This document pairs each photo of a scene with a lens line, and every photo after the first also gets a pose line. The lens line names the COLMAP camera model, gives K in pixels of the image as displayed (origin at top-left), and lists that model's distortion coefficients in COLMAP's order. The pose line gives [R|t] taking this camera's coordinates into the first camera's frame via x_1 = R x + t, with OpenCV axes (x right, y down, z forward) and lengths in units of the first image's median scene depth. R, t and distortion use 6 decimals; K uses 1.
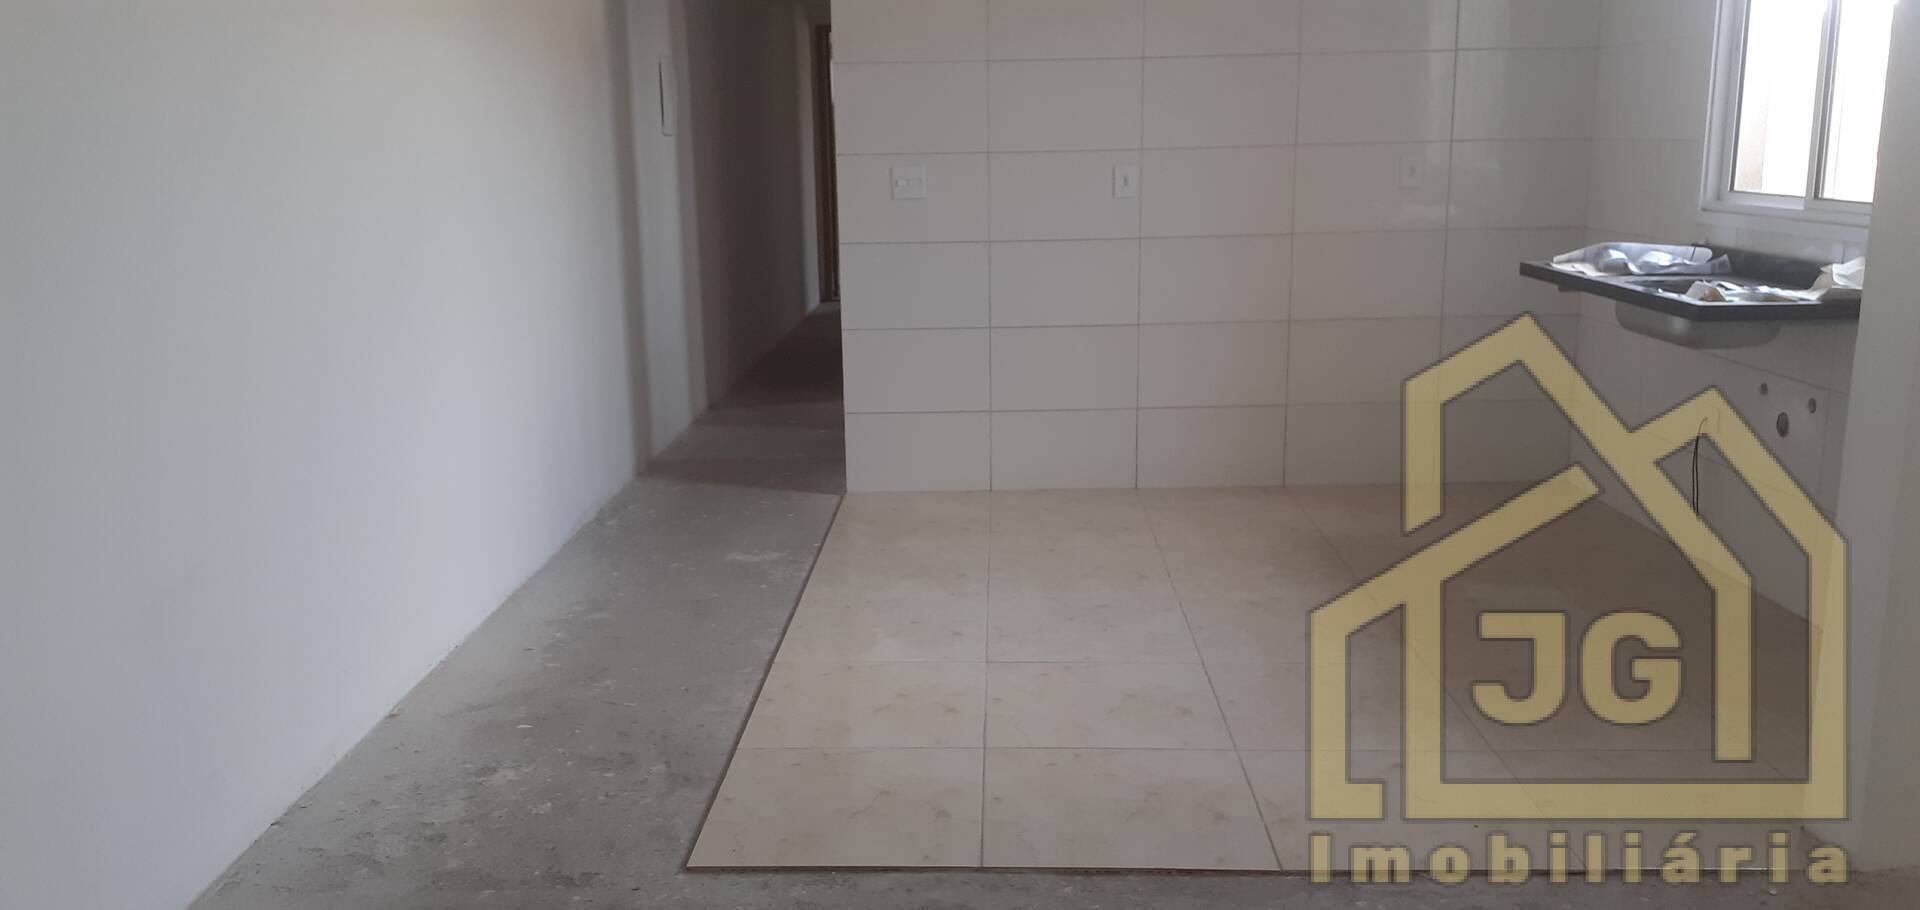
lens RADIAL K [[1627.5, 0, 915.2], [0, 1627.5, 376.7], [0, 0, 1]] dist [0.197125, -0.464067]
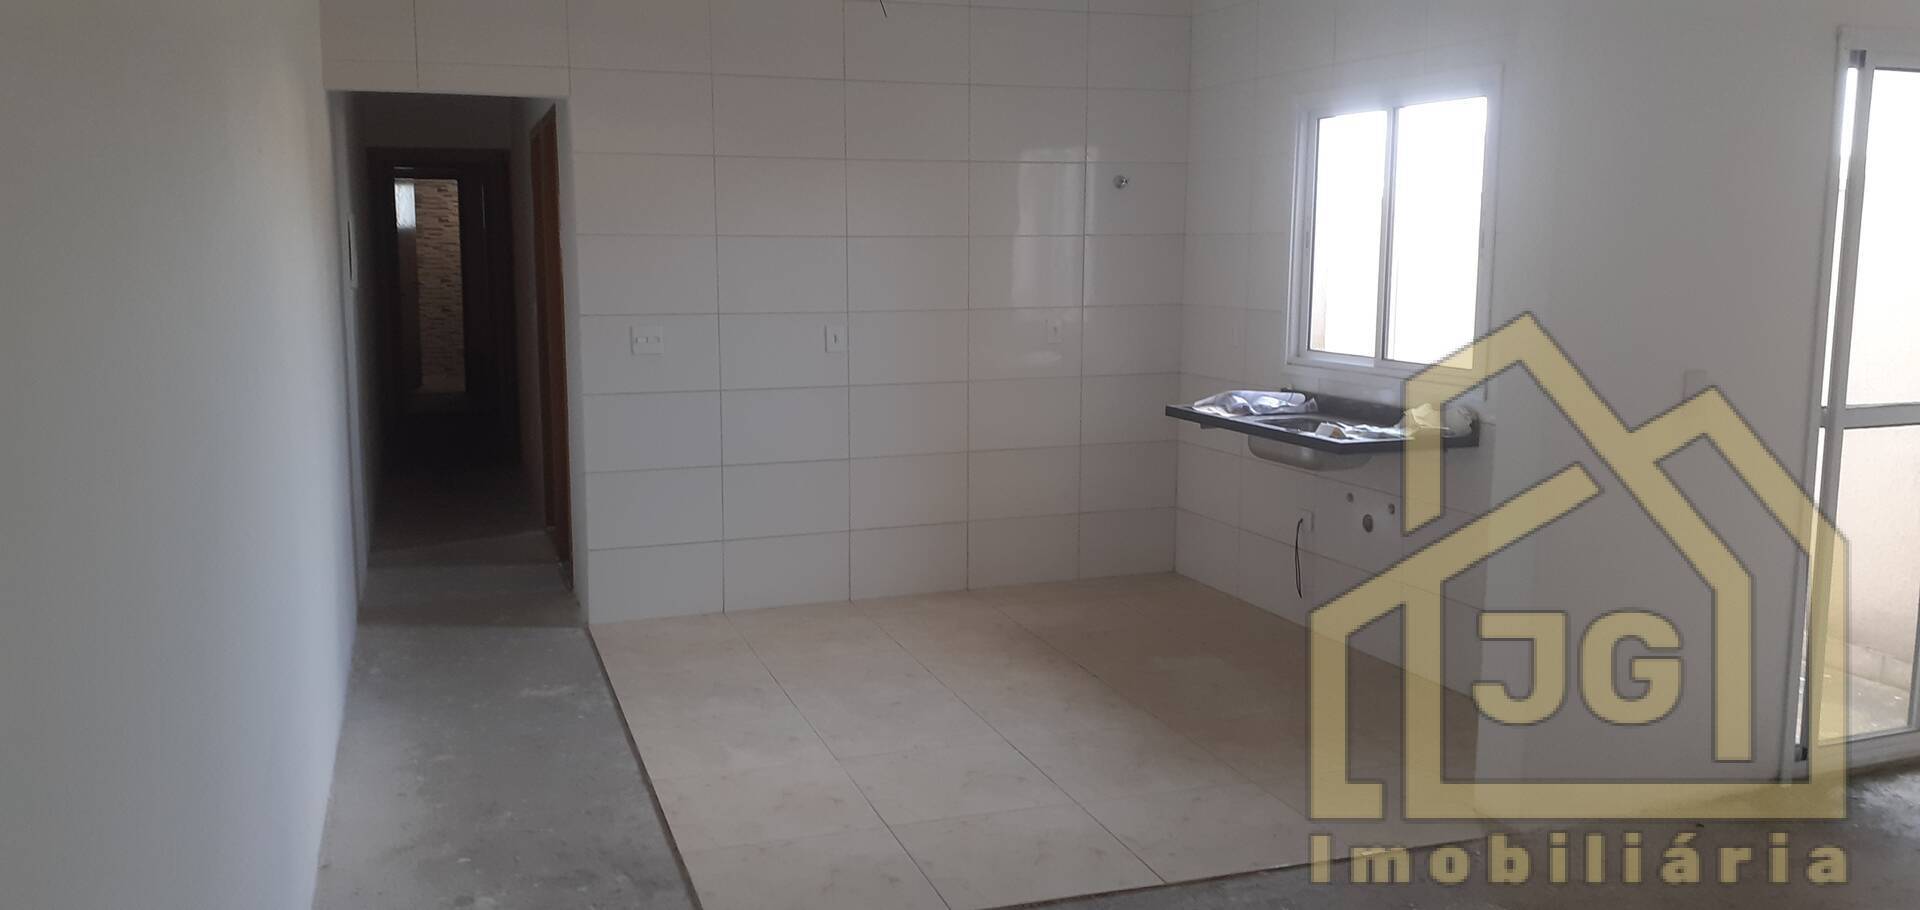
lens RADIAL K [[1627.5, 0, 915.2], [0, 1627.5, 376.7], [0, 0, 1]] dist [0.197125, -0.464067]
pose [[0.933883, -0.020418, 0.356994, -0.293275], [0.042326, 0.997662, -0.053662, -0.032699], [-0.355064, 0.065224, 0.932564, -0.137415]]
